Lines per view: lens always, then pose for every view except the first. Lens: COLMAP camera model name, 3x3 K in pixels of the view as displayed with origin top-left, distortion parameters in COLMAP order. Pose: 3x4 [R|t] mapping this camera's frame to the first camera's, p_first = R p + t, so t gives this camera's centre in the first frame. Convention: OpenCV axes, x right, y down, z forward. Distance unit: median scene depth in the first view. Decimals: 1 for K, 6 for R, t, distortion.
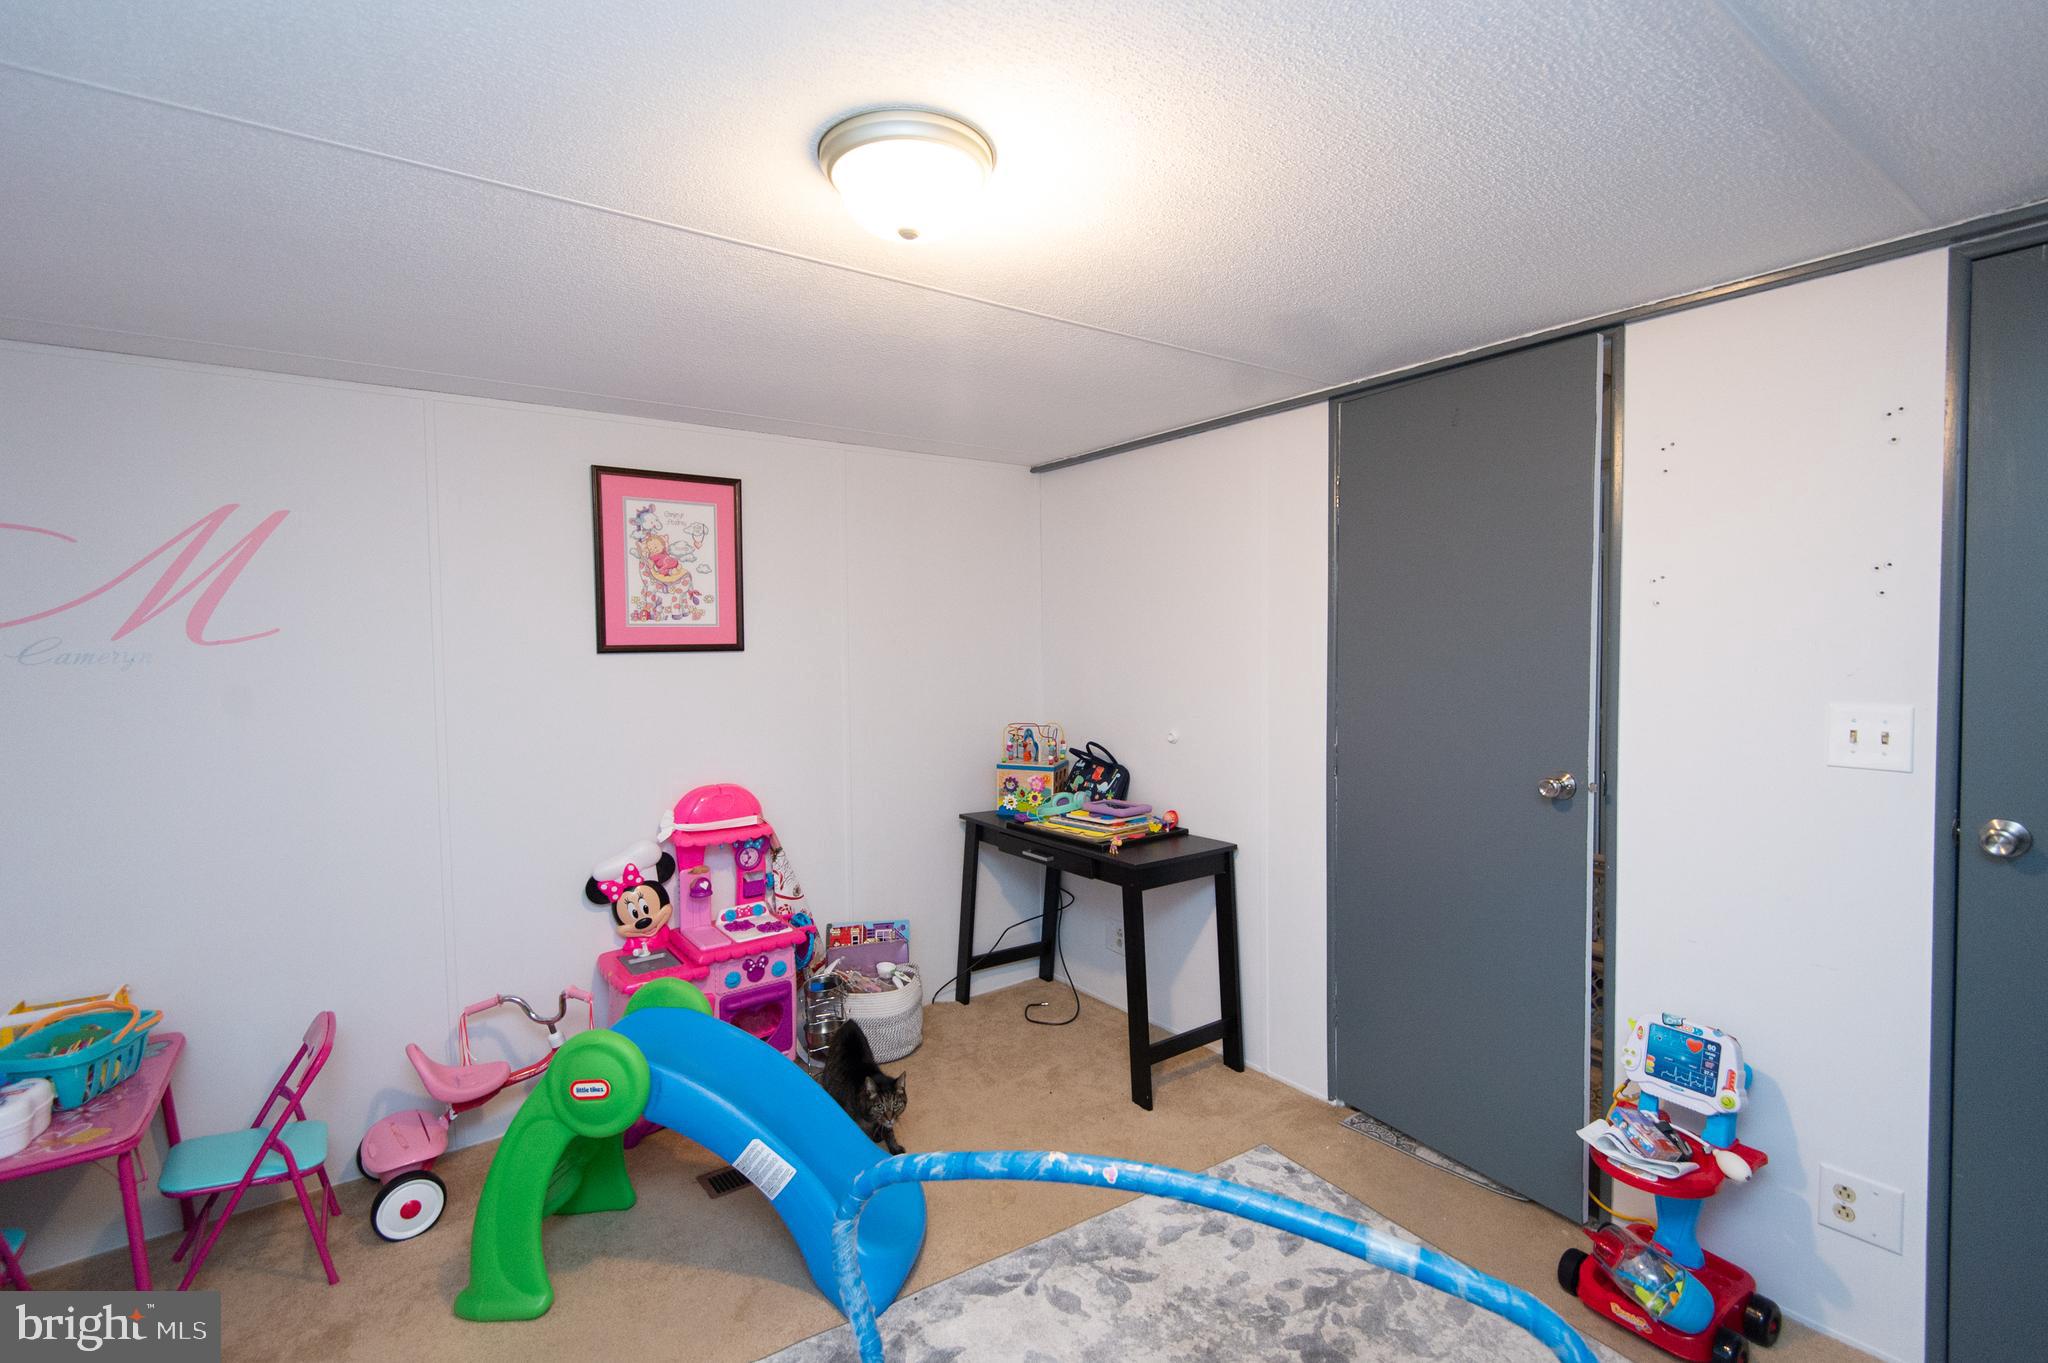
lens RADIAL K [[937.1, 0, 1023.6], [0, 937.1, 675.7], [0, 0, 1]] dist [0.038533, -0.017765]
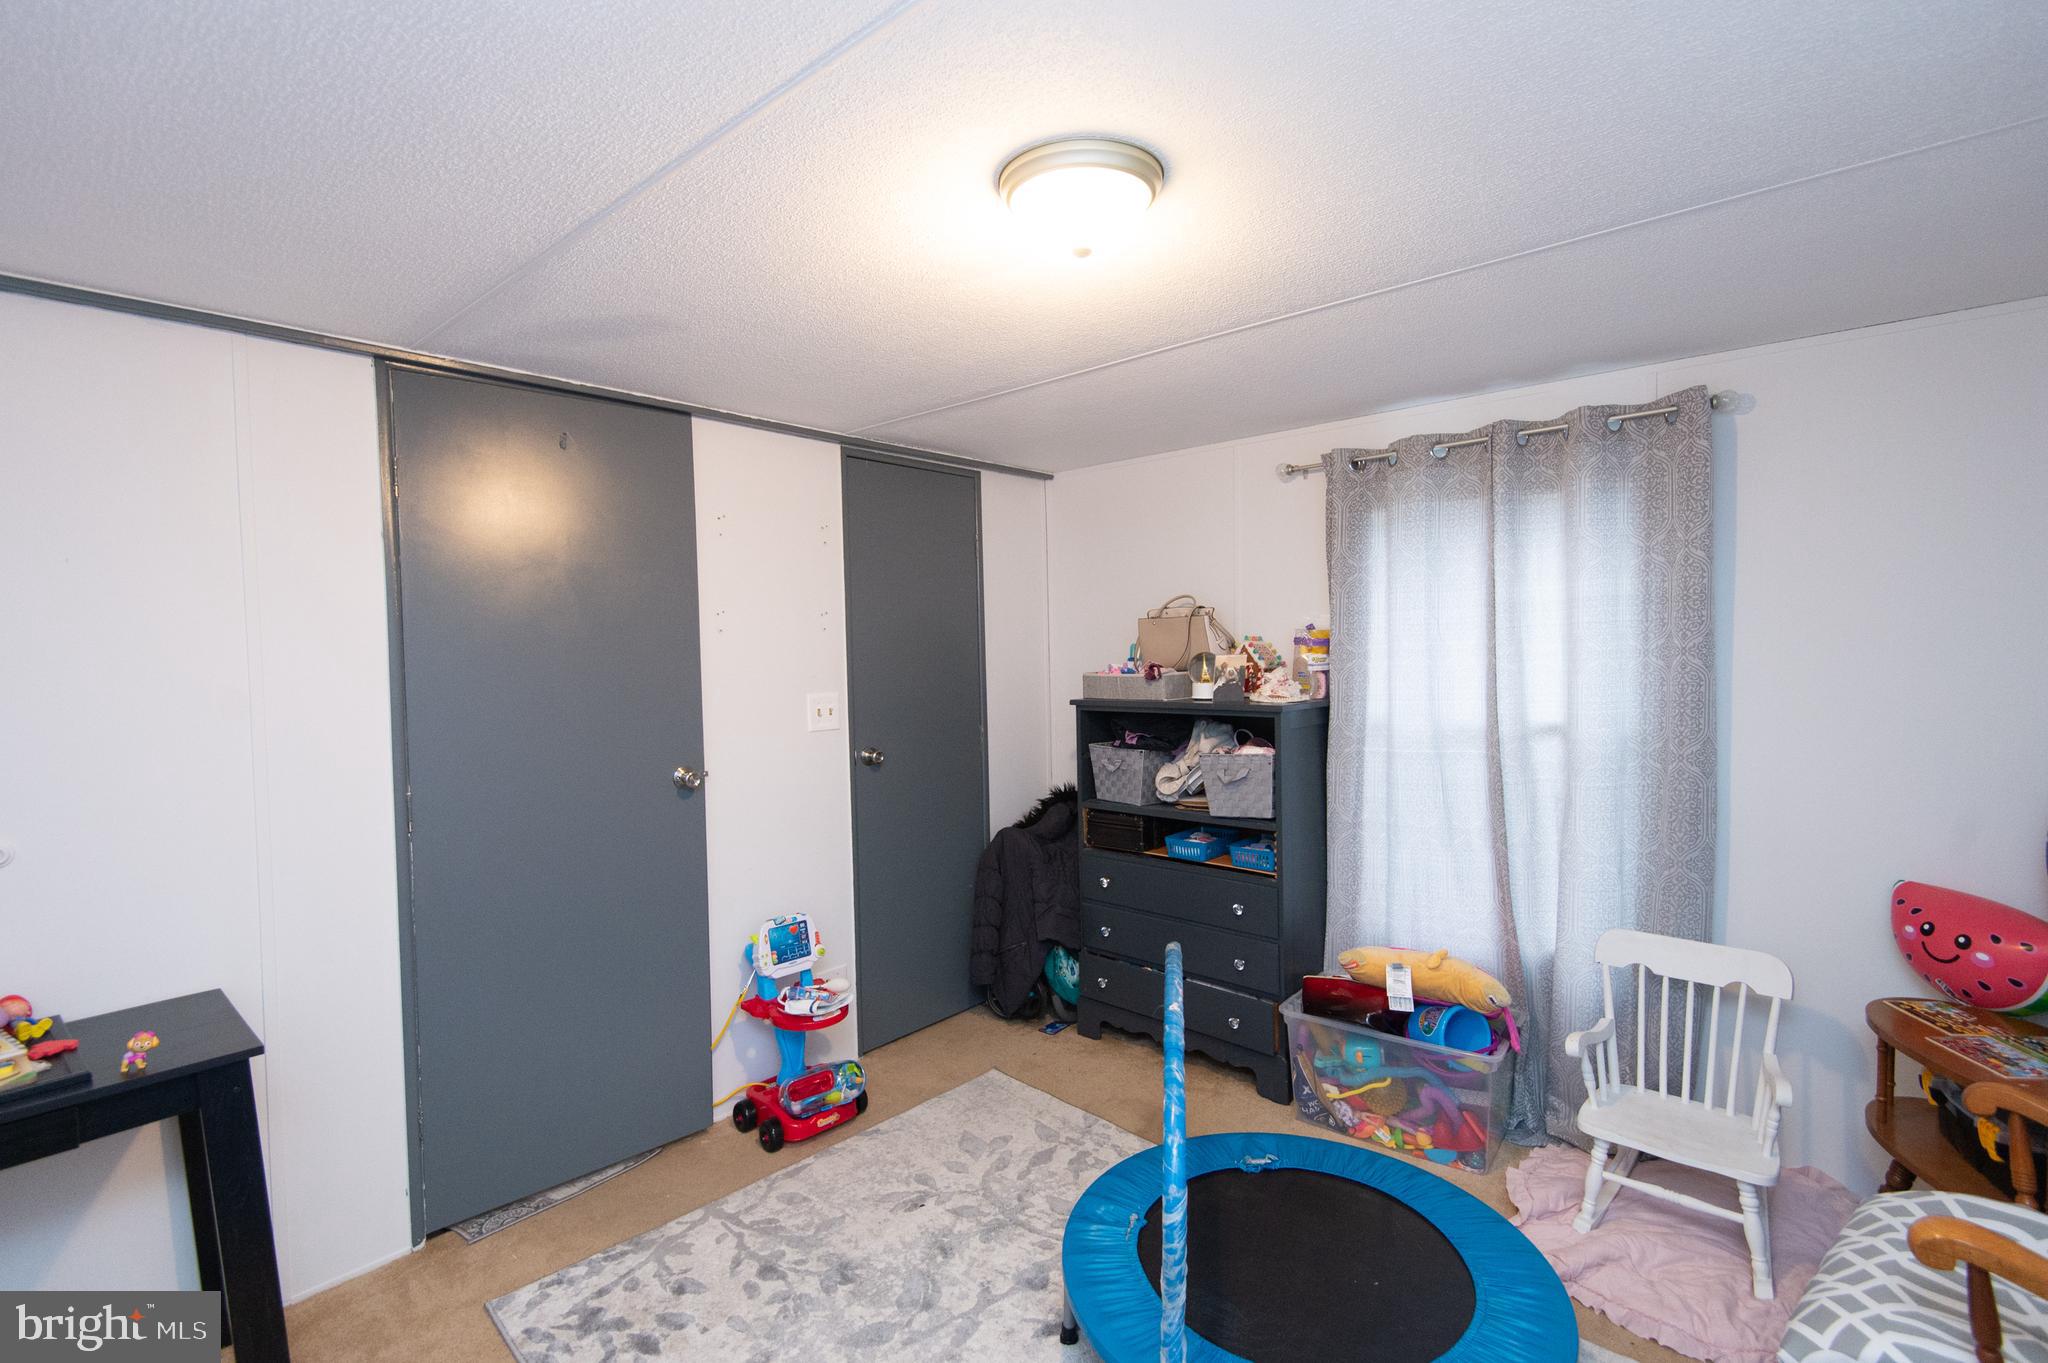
lens RADIAL K [[937.1, 0, 1023.6], [0, 937.1, 675.7], [0, 0, 1]] dist [0.038533, -0.017765]
pose [[-0.192419, -0.013905, 0.981214, -0.761632], [0.063710, 0.997613, 0.026631, -0.020859], [-0.979243, 0.067637, -0.191074, 0.864895]]
